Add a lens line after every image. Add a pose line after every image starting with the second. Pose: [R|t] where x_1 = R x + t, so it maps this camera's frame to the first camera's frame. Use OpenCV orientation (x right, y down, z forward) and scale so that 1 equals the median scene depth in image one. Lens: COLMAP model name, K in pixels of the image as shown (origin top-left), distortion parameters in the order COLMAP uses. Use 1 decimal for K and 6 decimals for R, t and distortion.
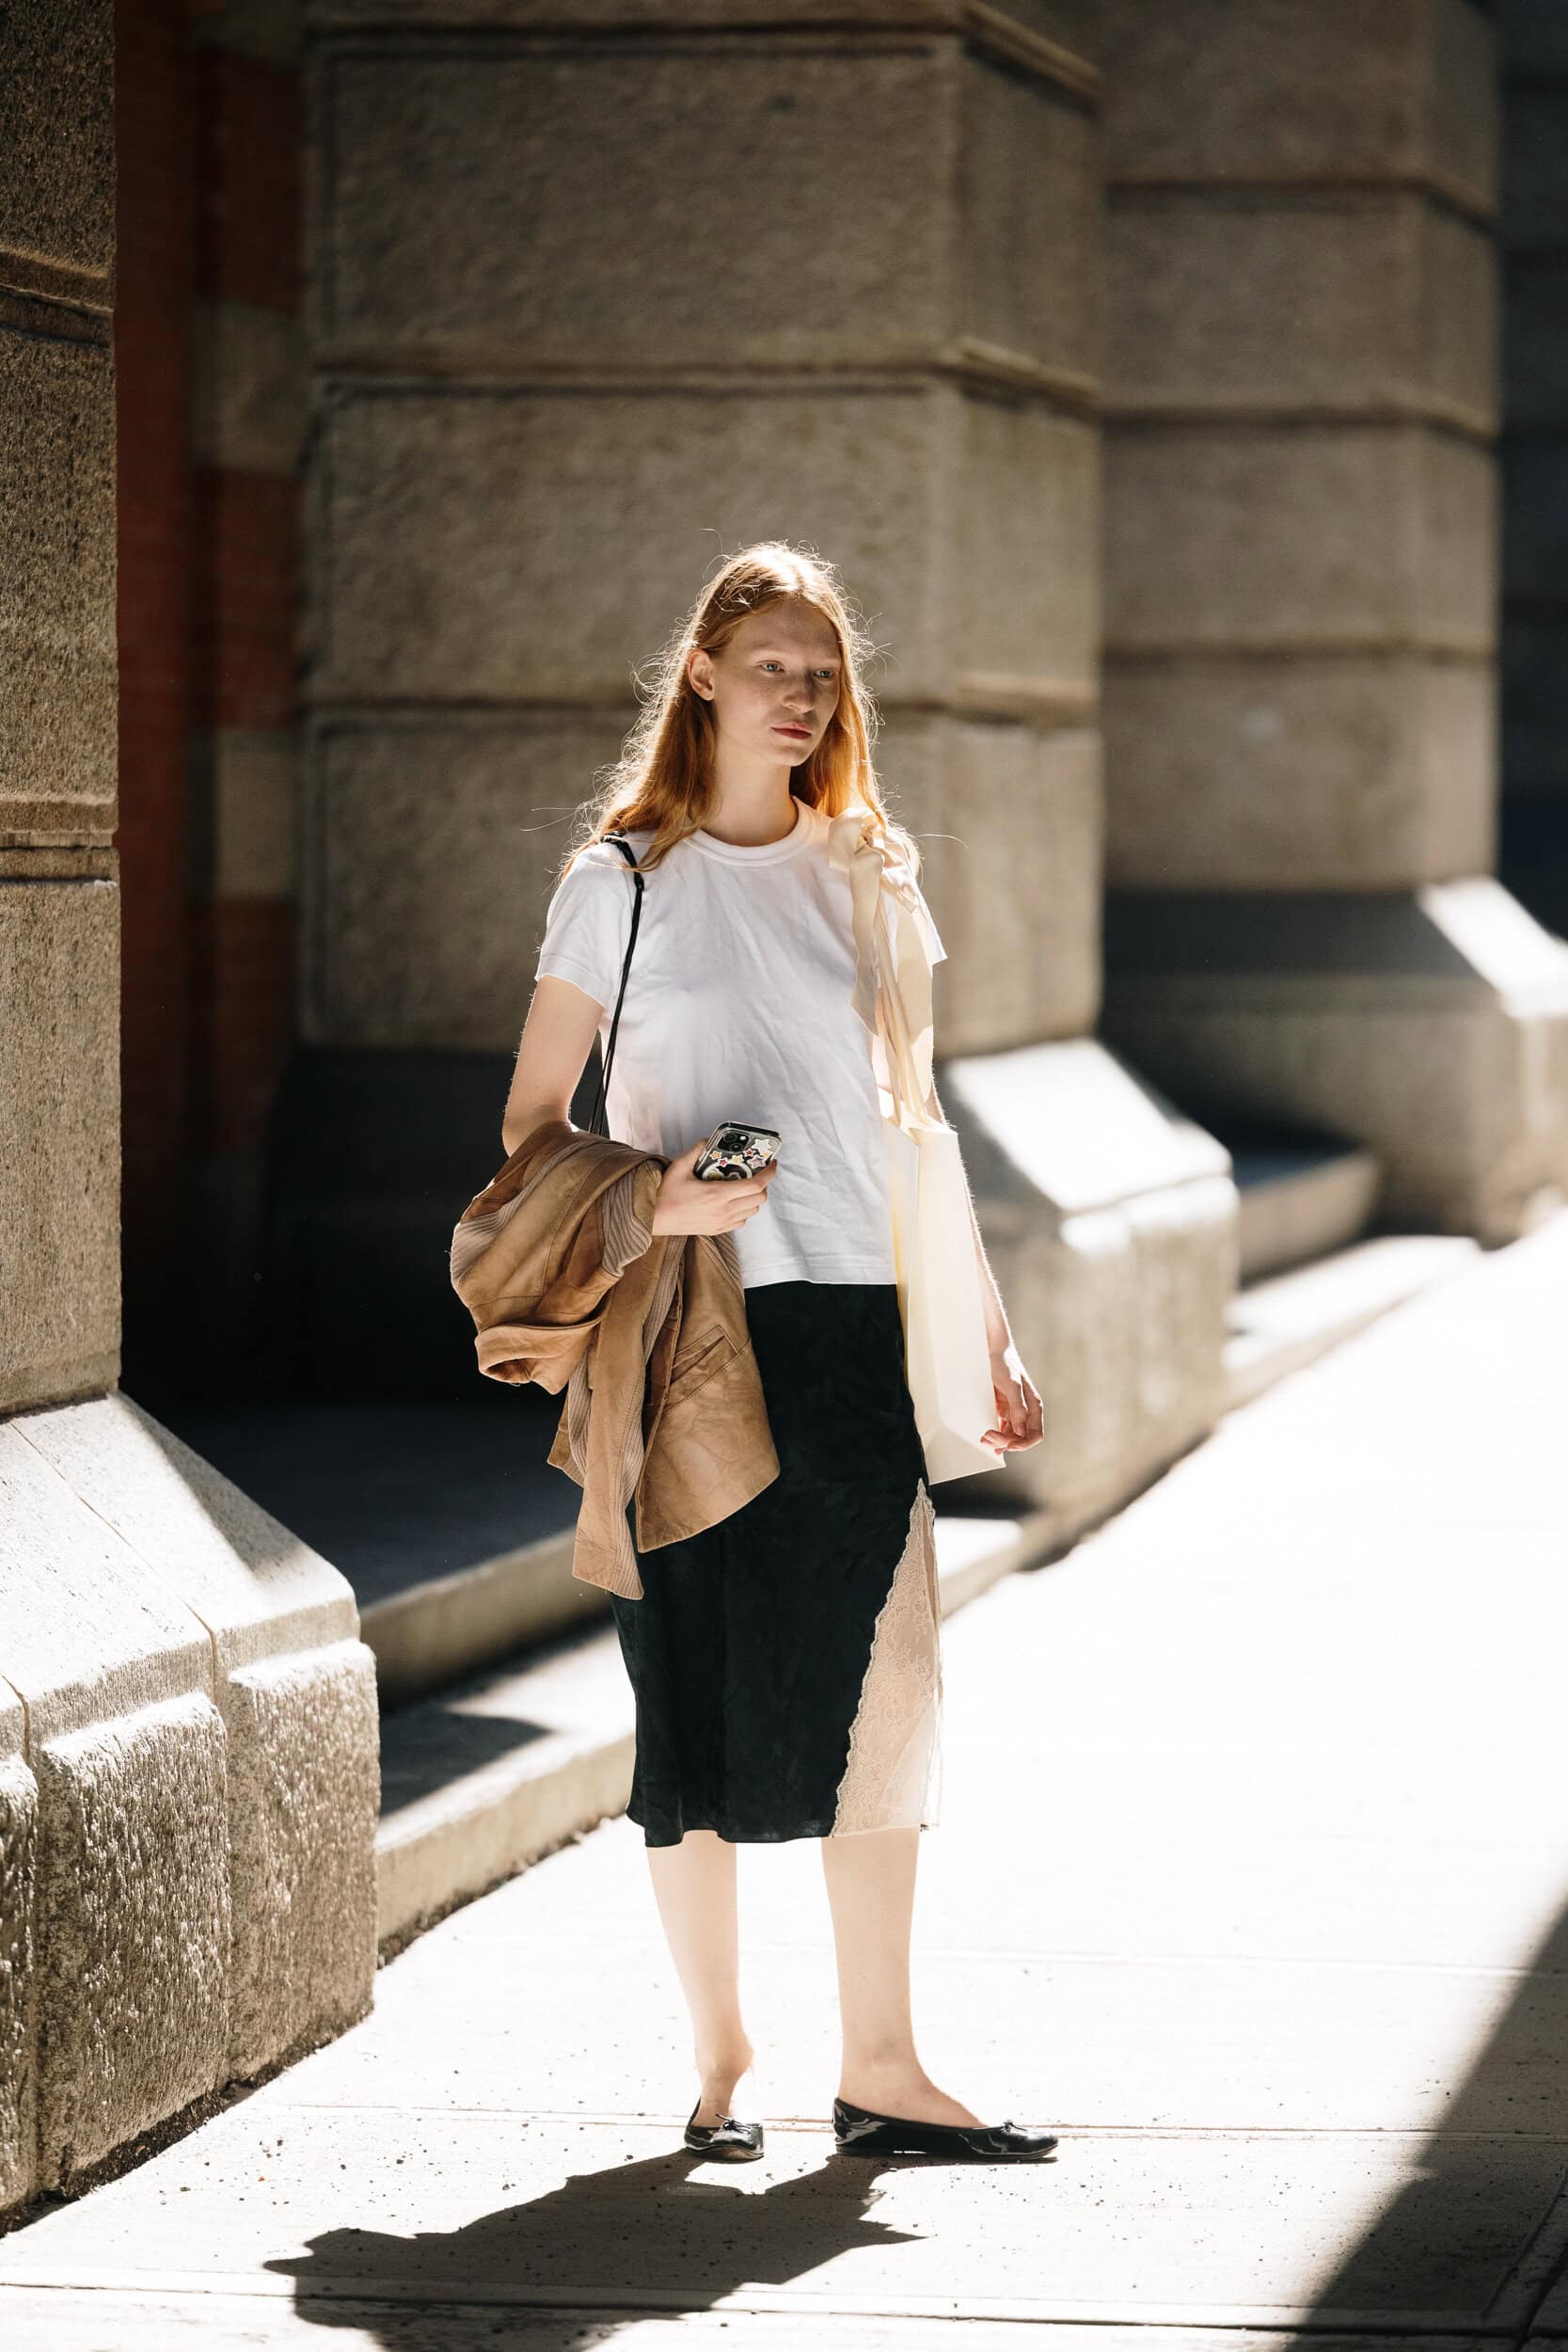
lens RADIAL K [[8747.1, 0, 784.0], [0, 8747.1, 1176.0], [0, 0, 1]] dist [0.068768, -0.128828]
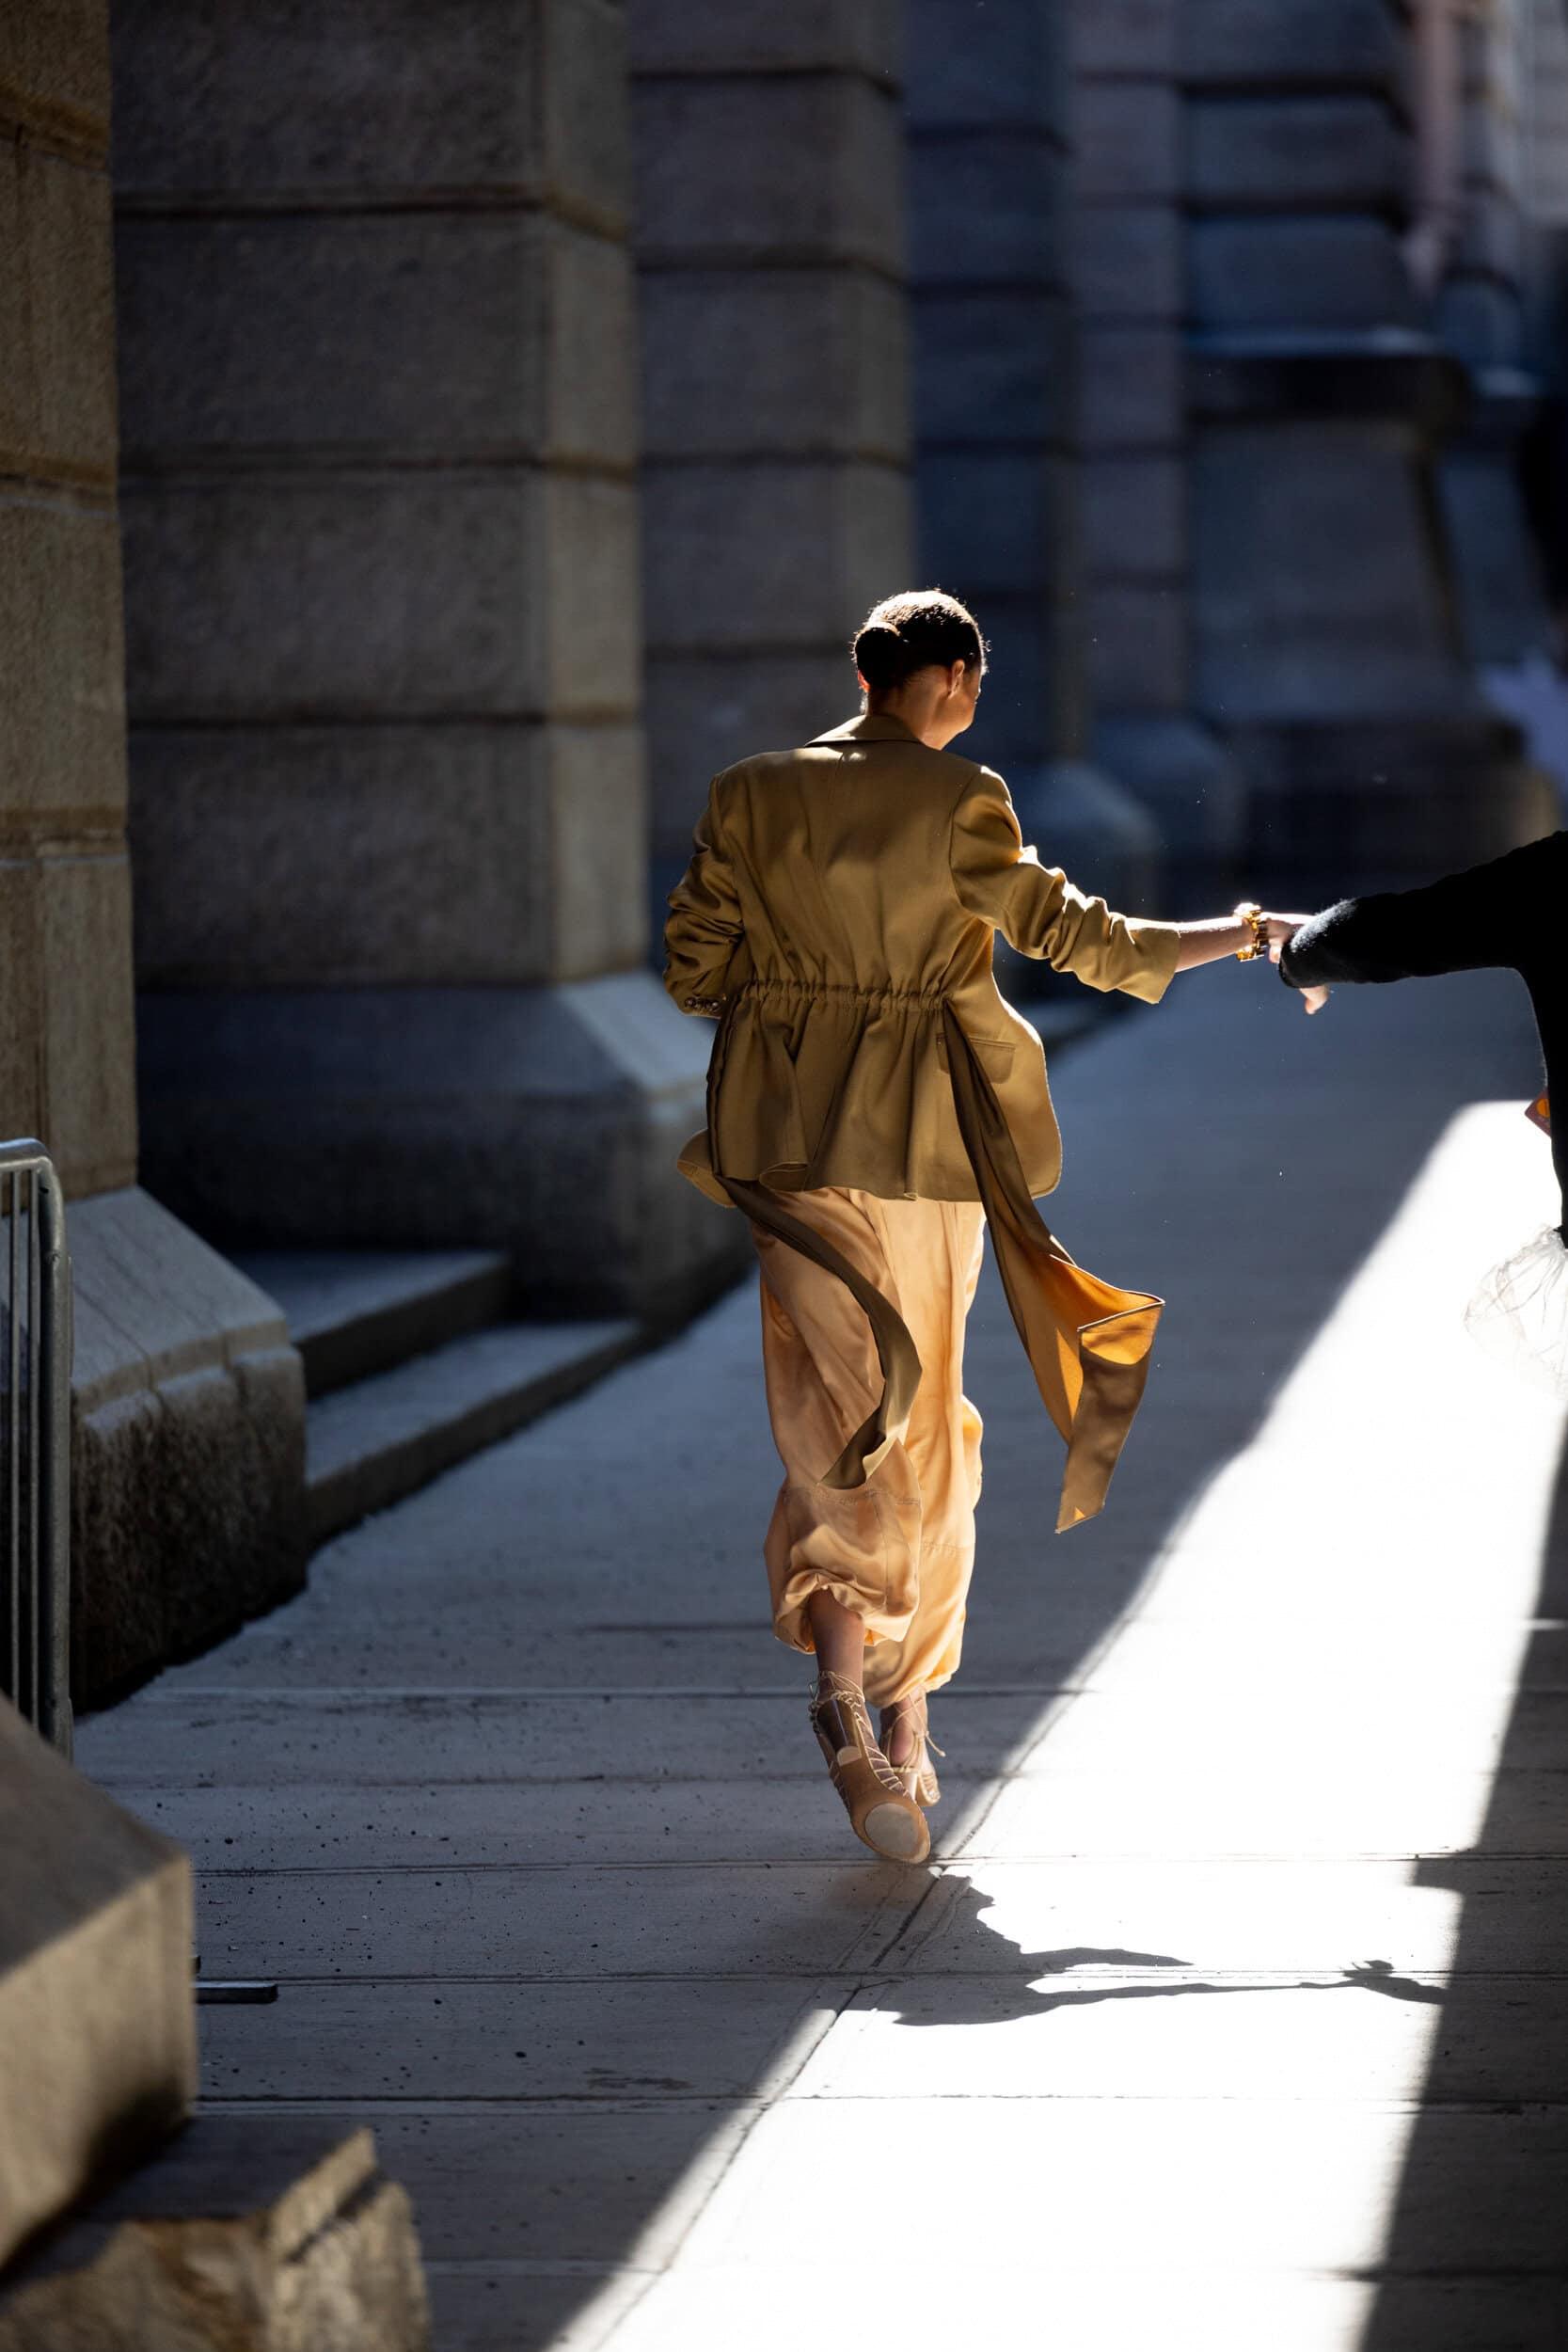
lens RADIAL K [[8687.9, 0, 784.0], [0, 8687.9, 1176.0], [0, 0, 1]] dist [-0.203704, -2.901450]
pose [[0.997177, -0.025534, 0.070615, -0.040076], [0.025295, 0.999671, 0.004281, 0.010744], [-0.070702, -0.002483, 0.997494, -0.312203]]
